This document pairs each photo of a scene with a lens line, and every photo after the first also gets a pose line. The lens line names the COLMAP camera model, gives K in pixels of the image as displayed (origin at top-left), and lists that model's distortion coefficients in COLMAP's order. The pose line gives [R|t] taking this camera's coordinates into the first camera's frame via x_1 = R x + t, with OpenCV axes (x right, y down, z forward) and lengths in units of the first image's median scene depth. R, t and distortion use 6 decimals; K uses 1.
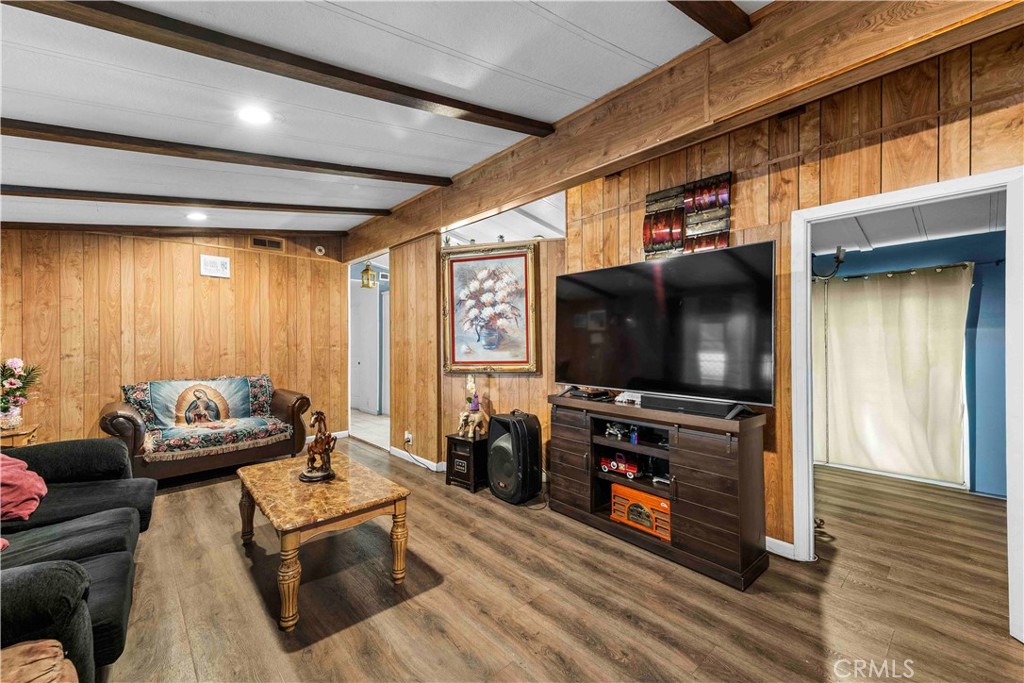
lens RADIAL K [[422.0, 0, 508.0], [0, 422.0, 342.7], [0, 0, 1]] dist [-0.001899, -0.003384]
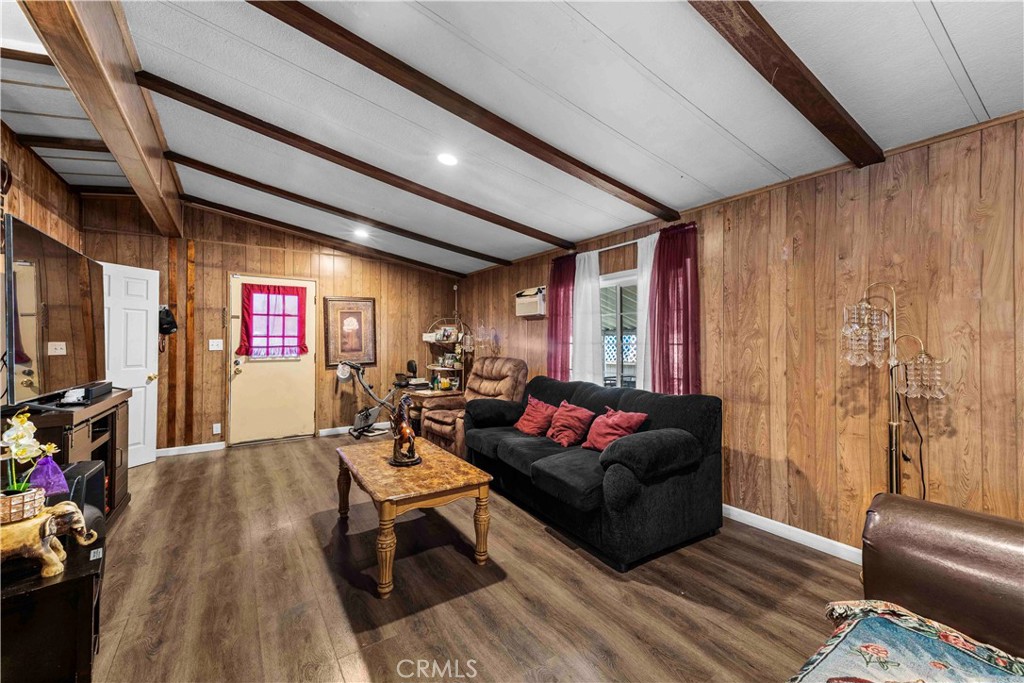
lens RADIAL K [[422.0, 0, 516.5], [0, 422.0, 340.2], [0, 0, 1]] dist [-0.001899, -0.003384]
pose [[-0.991645, 0.009599, 0.128637, -0.597472], [0.009681, 0.999953, 0.000011, 0.016813], [-0.128631, 0.001256, -0.991692, 1.379348]]
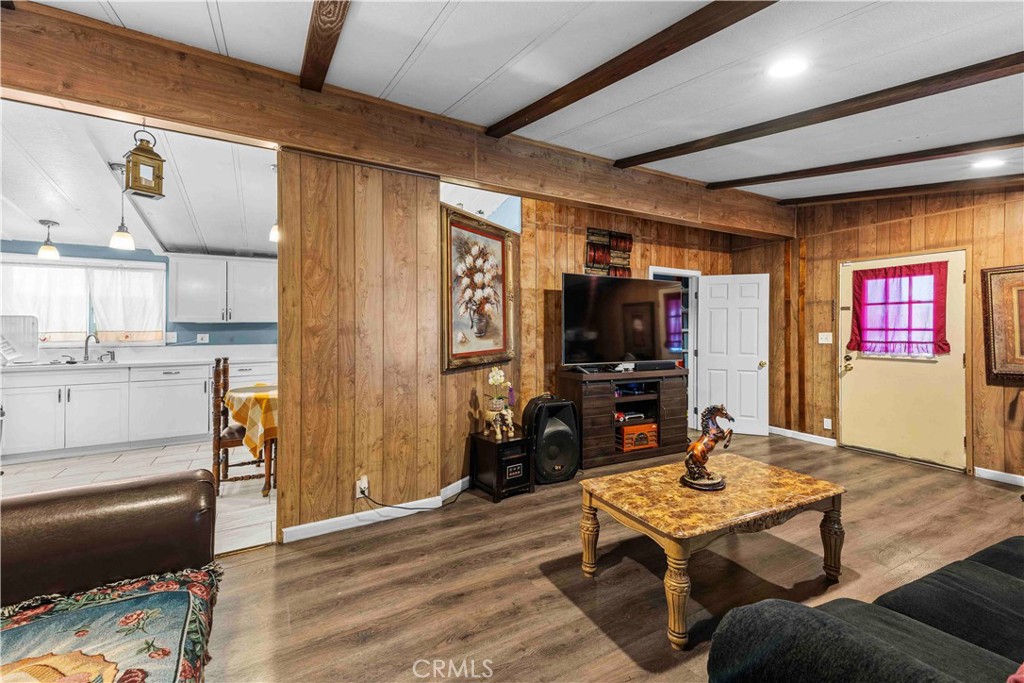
lens RADIAL K [[404.5, 0, 516.9], [0, 404.5, 329.5], [0, 0, 1]] dist [0.019728, 0.000166]
pose [[0.227188, 0.007094, 0.973825, -0.944625], [-0.001388, 0.999975, -0.006961, 0.005689], [-0.973850, 0.000229, 0.227192, 0.819556]]
